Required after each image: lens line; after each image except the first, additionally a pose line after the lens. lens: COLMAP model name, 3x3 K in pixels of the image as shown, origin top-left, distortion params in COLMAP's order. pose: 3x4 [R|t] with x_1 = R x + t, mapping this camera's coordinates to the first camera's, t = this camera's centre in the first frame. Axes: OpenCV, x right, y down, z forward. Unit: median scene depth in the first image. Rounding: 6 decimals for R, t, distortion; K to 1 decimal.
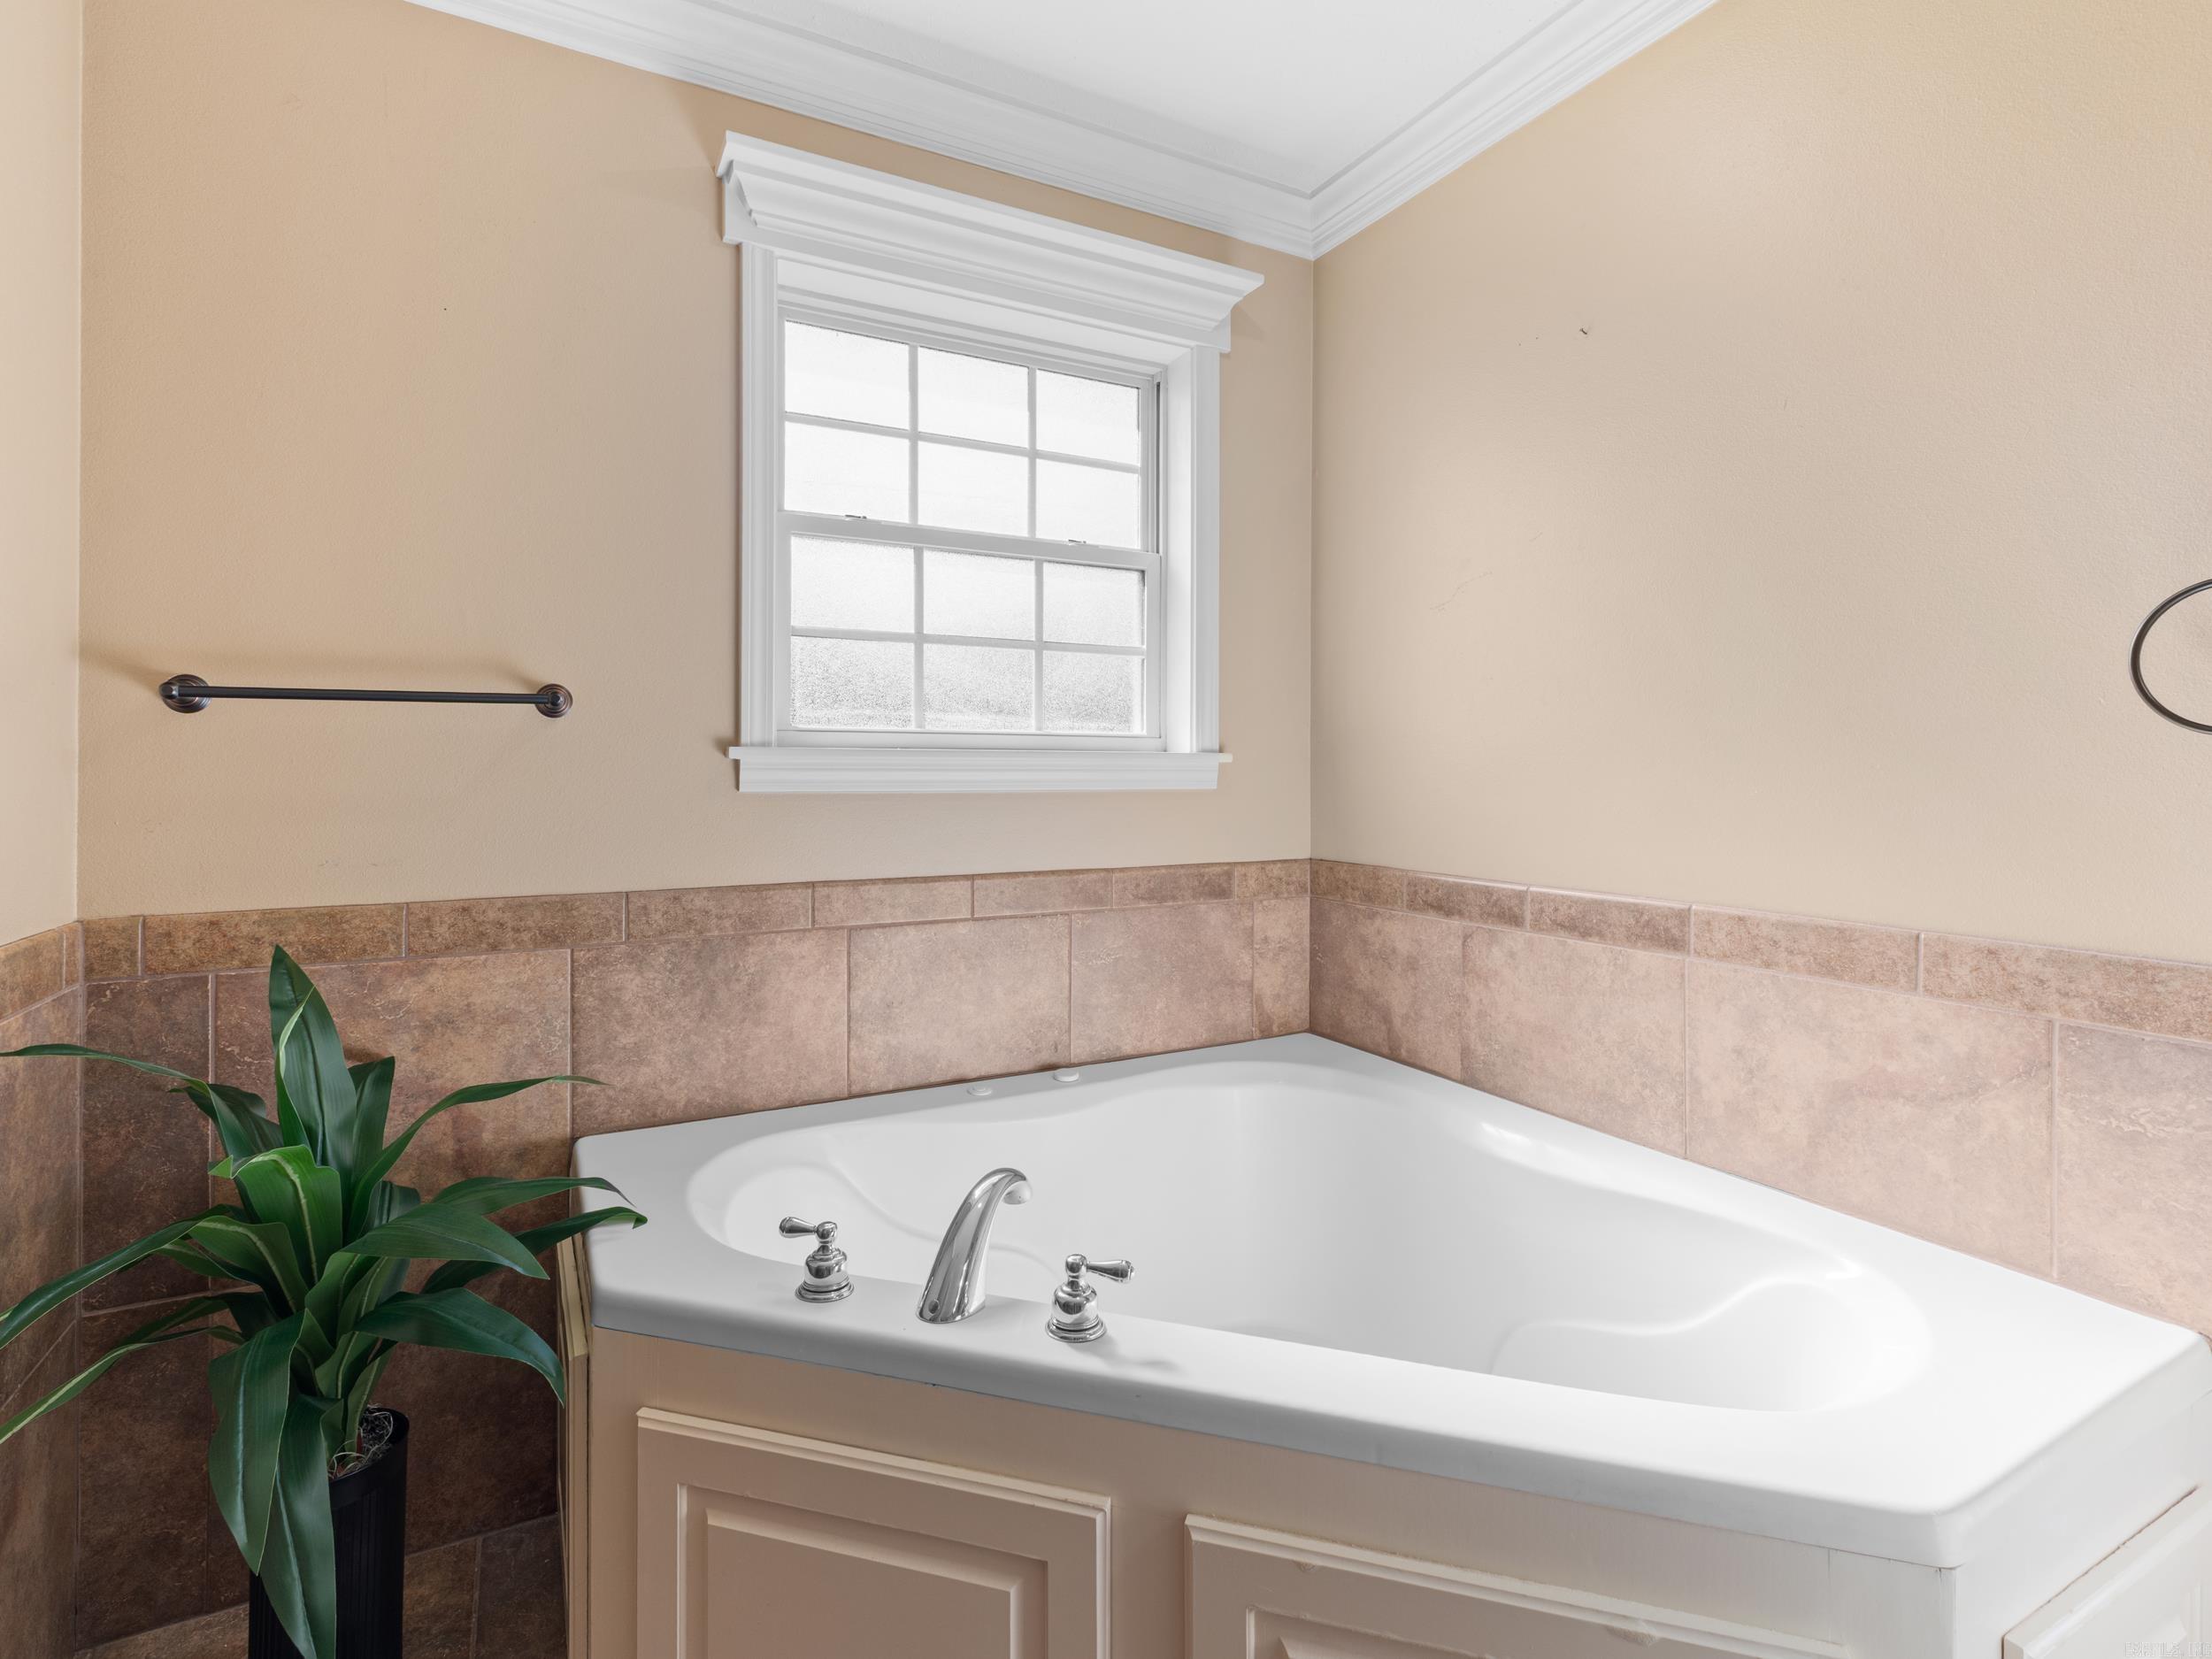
lens RADIAL K [[1074.5, 0, 1106.0], [0, 1074.5, 829.5], [0, 0, 1]] dist [0.005838, 0.000893]
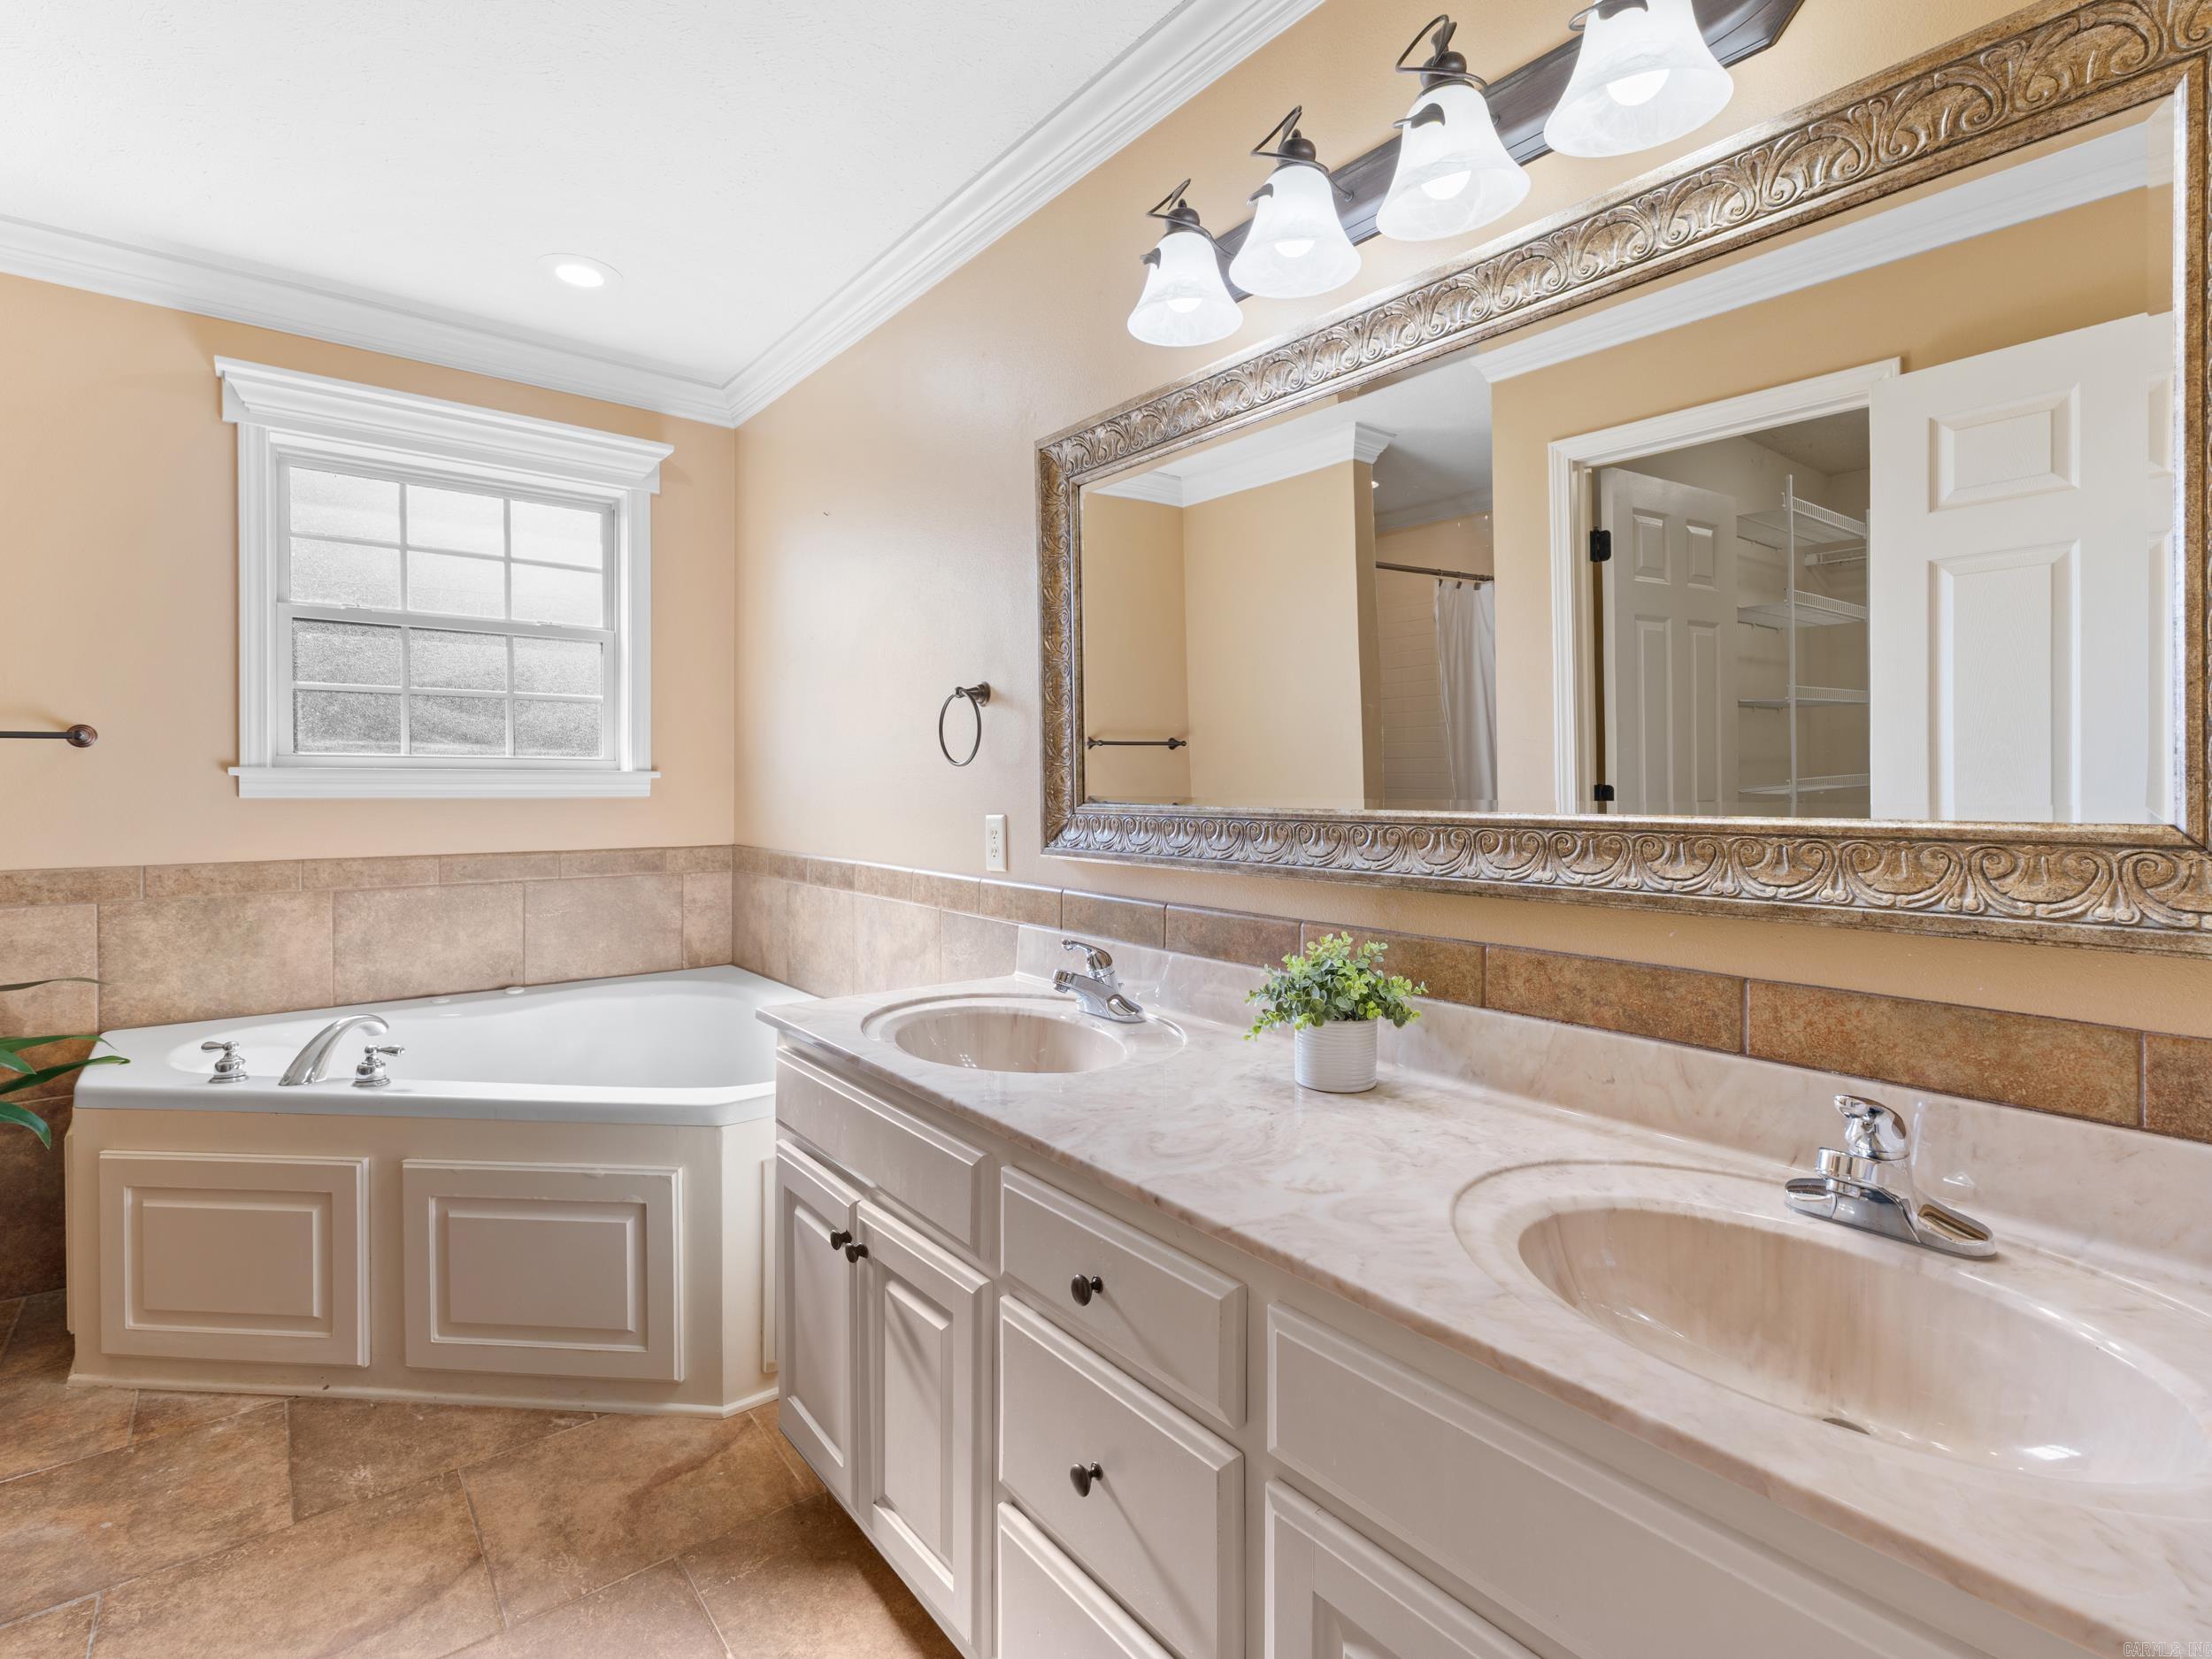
lens RADIAL K [[1051.7, 0, 1110.5], [0, 1051.7, 843.9], [0, 0, 1]] dist [0.003951, 0.000196]
pose [[0.980745, -0.011476, 0.194956, 0.537726], [0.011362, 0.999934, 0.001702, 0.038519], [-0.194963, 0.000546, 0.980810, -0.634951]]
